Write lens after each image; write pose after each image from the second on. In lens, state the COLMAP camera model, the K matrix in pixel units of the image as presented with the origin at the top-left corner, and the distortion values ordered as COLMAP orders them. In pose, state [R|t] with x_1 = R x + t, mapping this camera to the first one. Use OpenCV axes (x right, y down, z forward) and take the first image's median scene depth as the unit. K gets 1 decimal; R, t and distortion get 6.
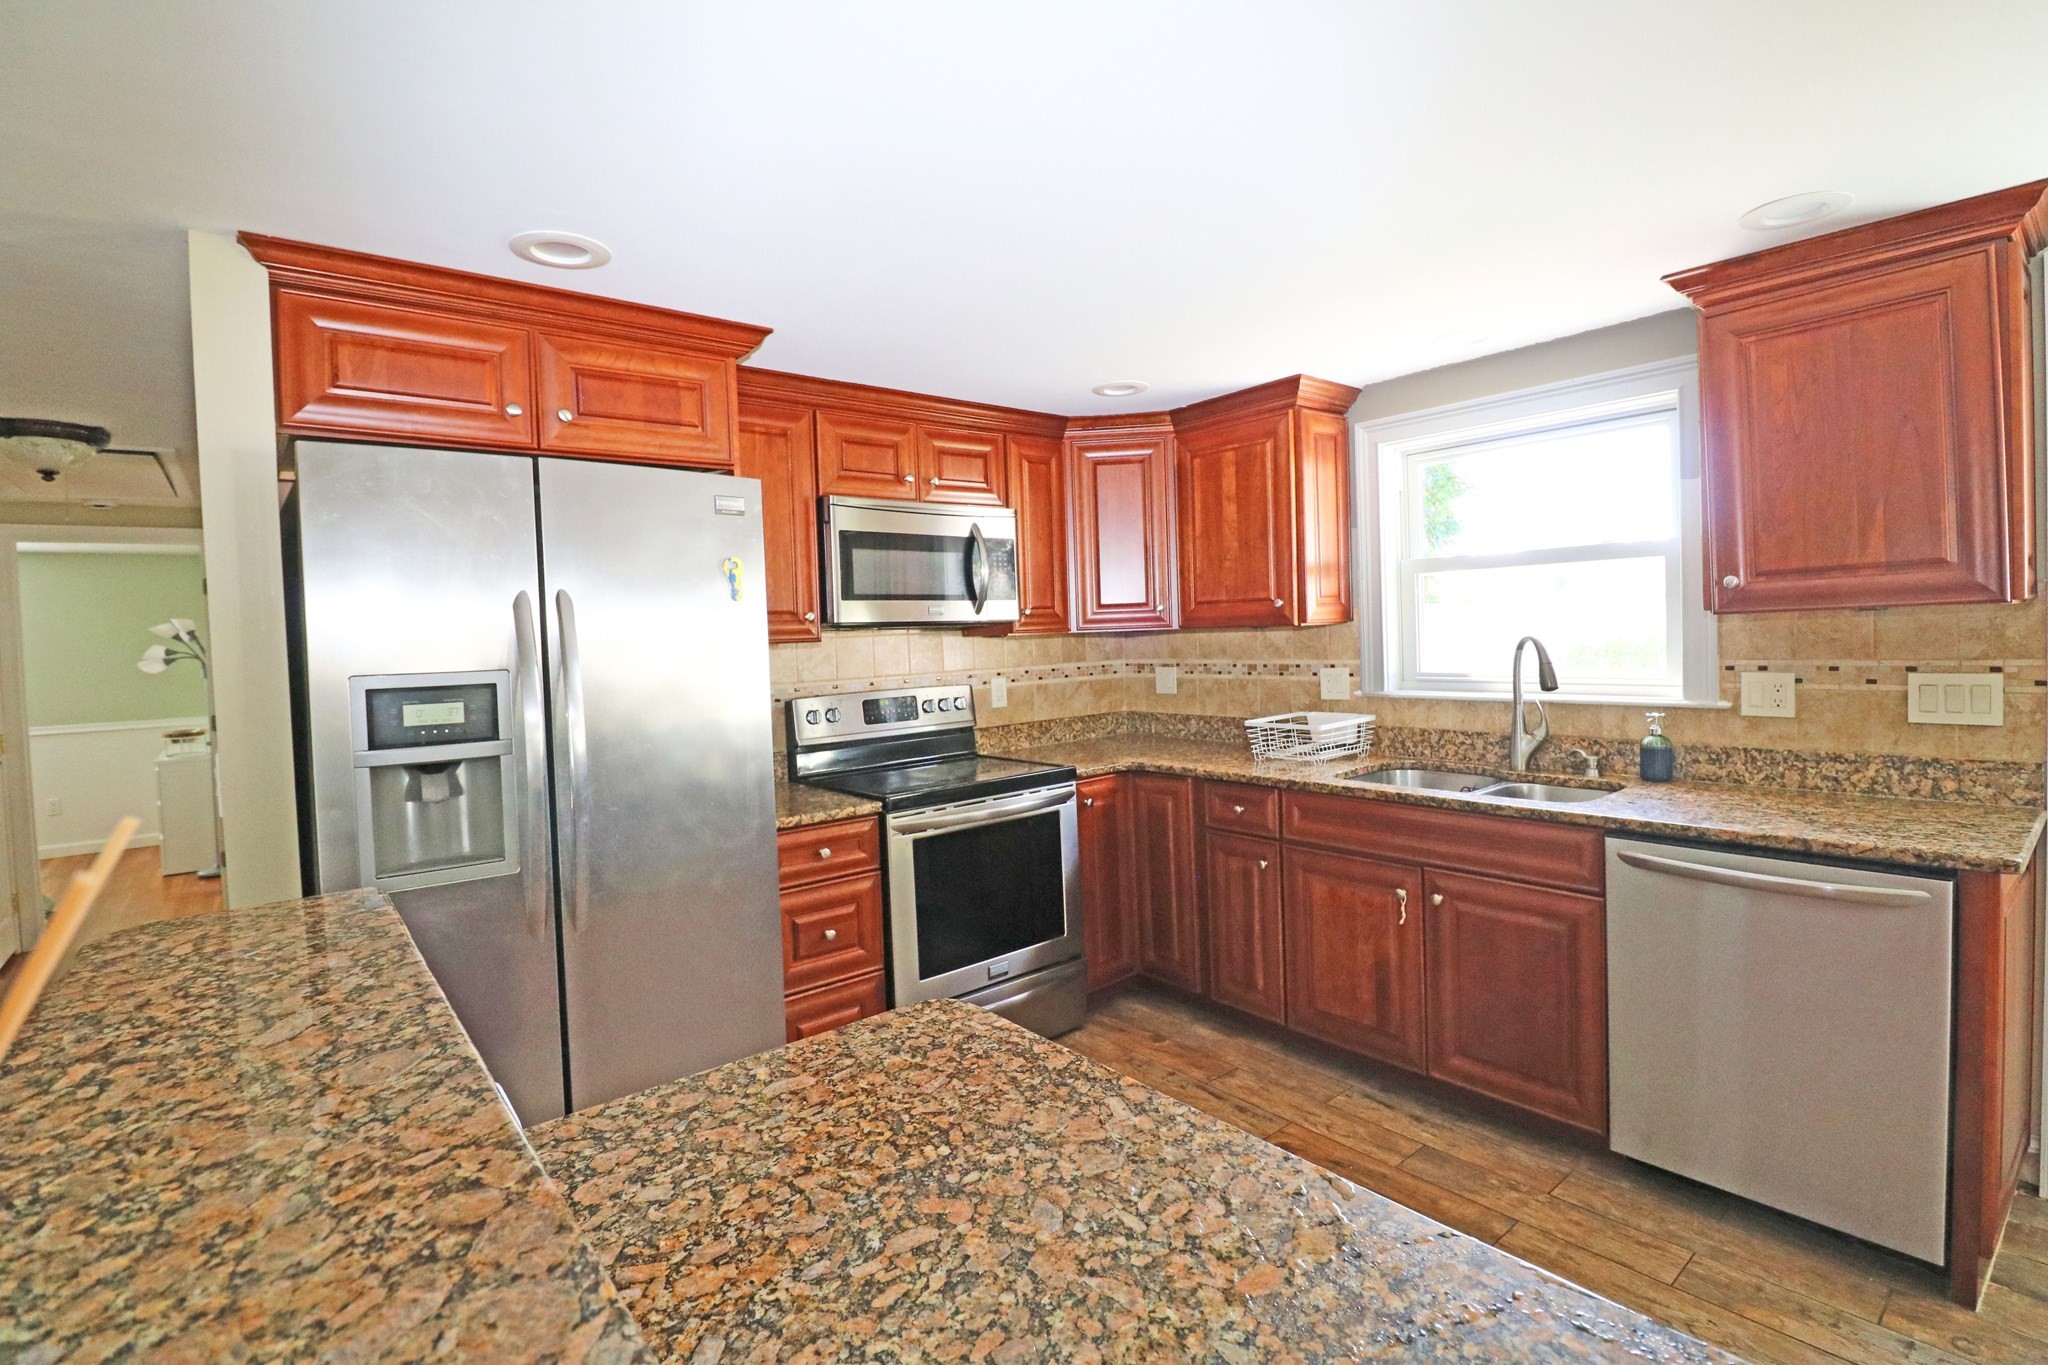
lens RADIAL K [[941.8, 0, 1024.5], [0, 941.8, 663.2], [0, 0, 1]] dist [-0.005113, -0.008628]
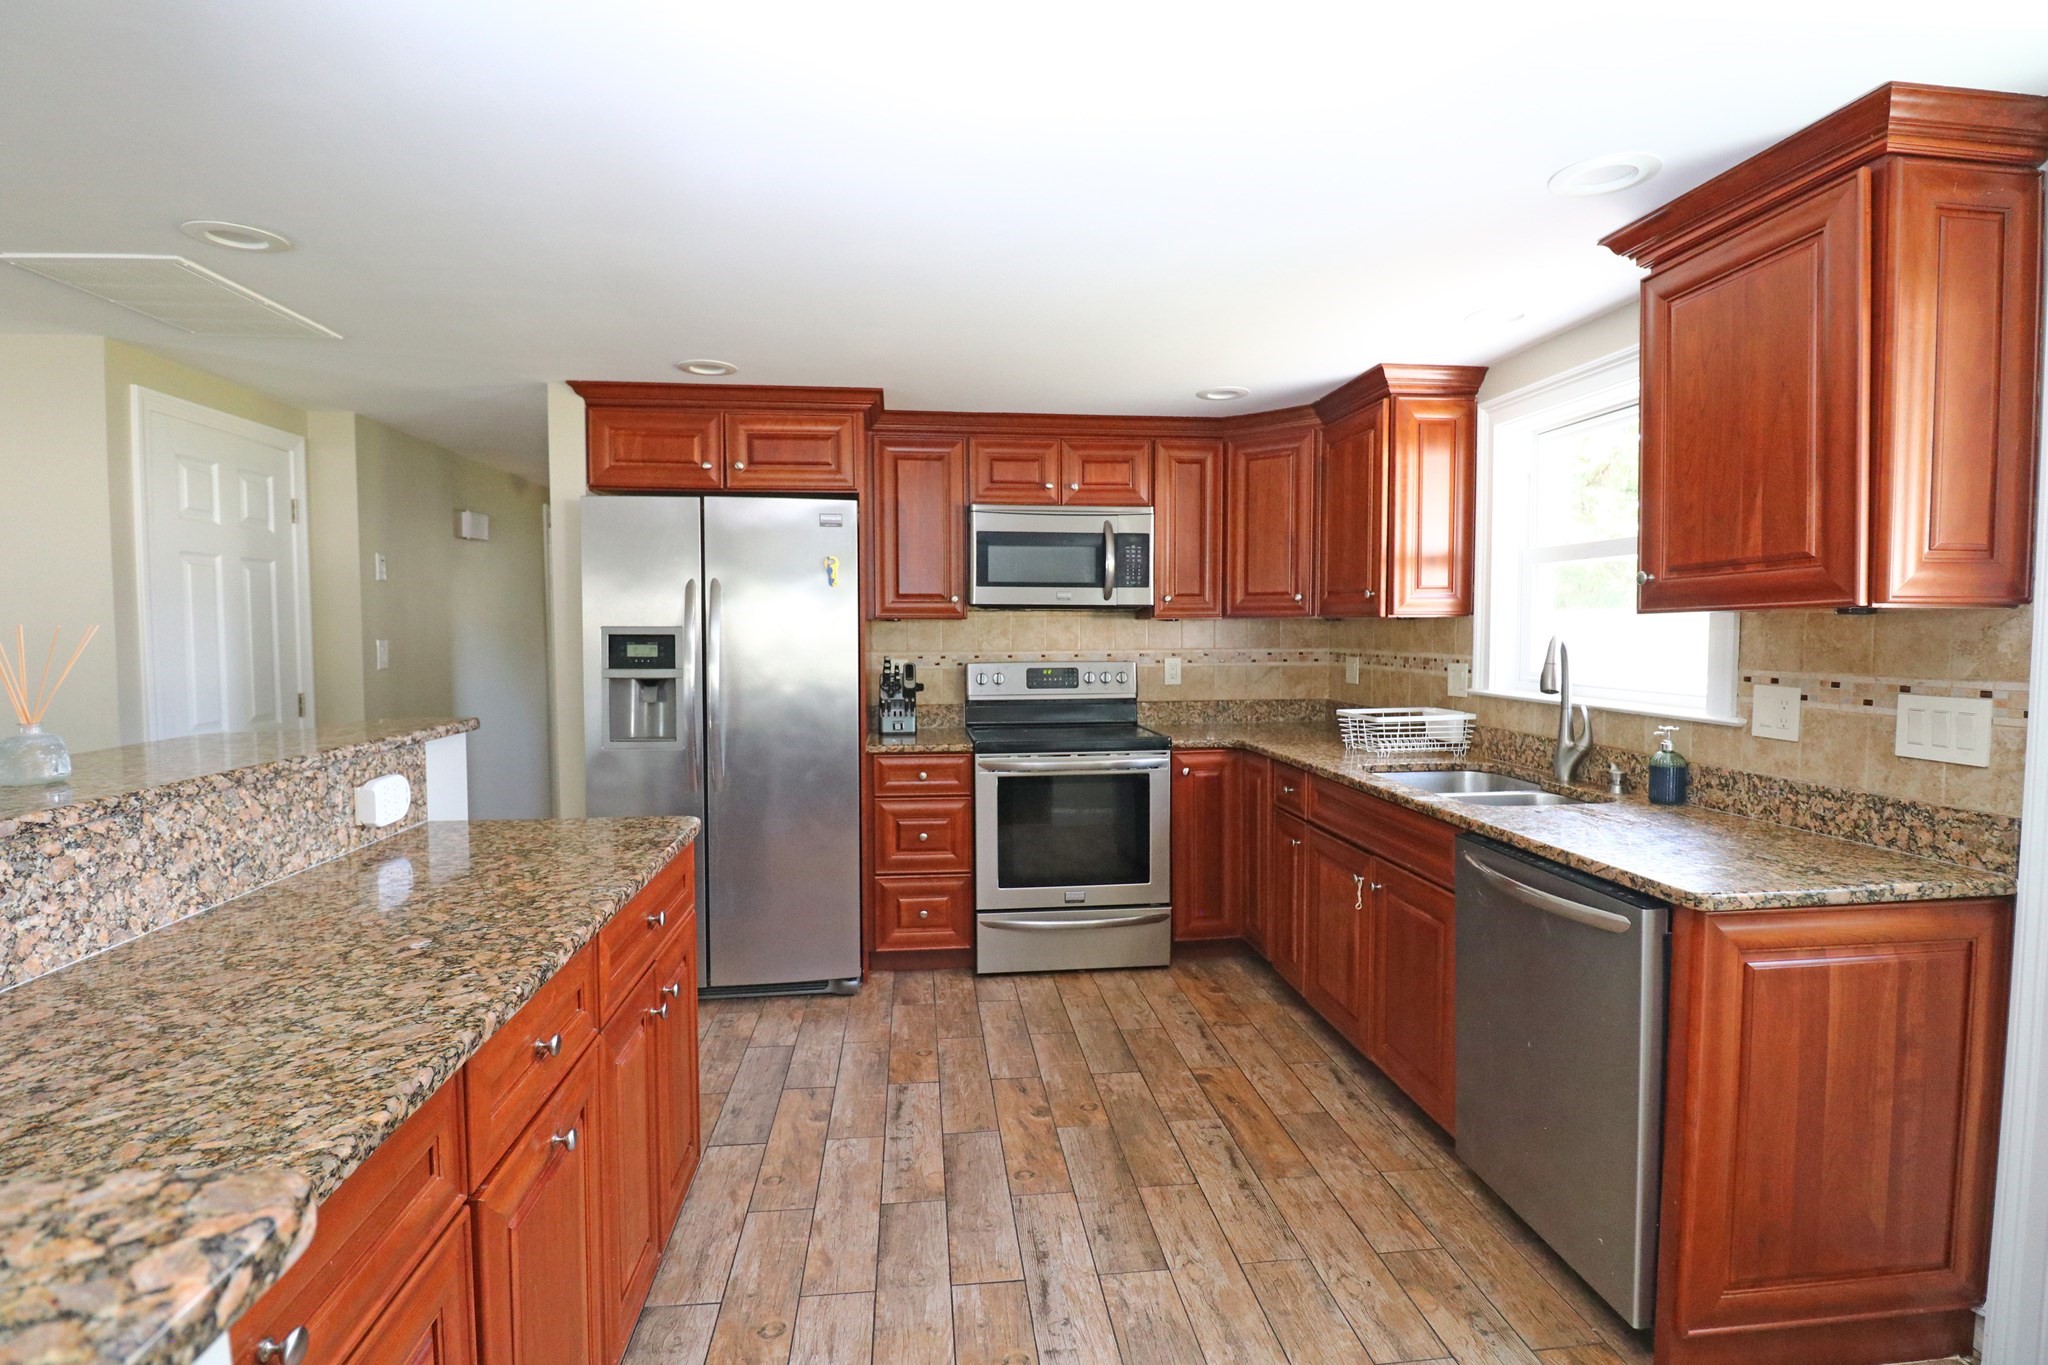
lens RADIAL K [[941.8, 0, 983.3], [0, 941.8, 678.2], [0, 0, 1]] dist [-0.005113, -0.008628]
pose [[0.840330, 0.063890, -0.538297, 0.571988], [-0.045843, 0.997849, 0.046869, -0.003301], [0.540133, -0.014709, 0.841451, -0.078366]]
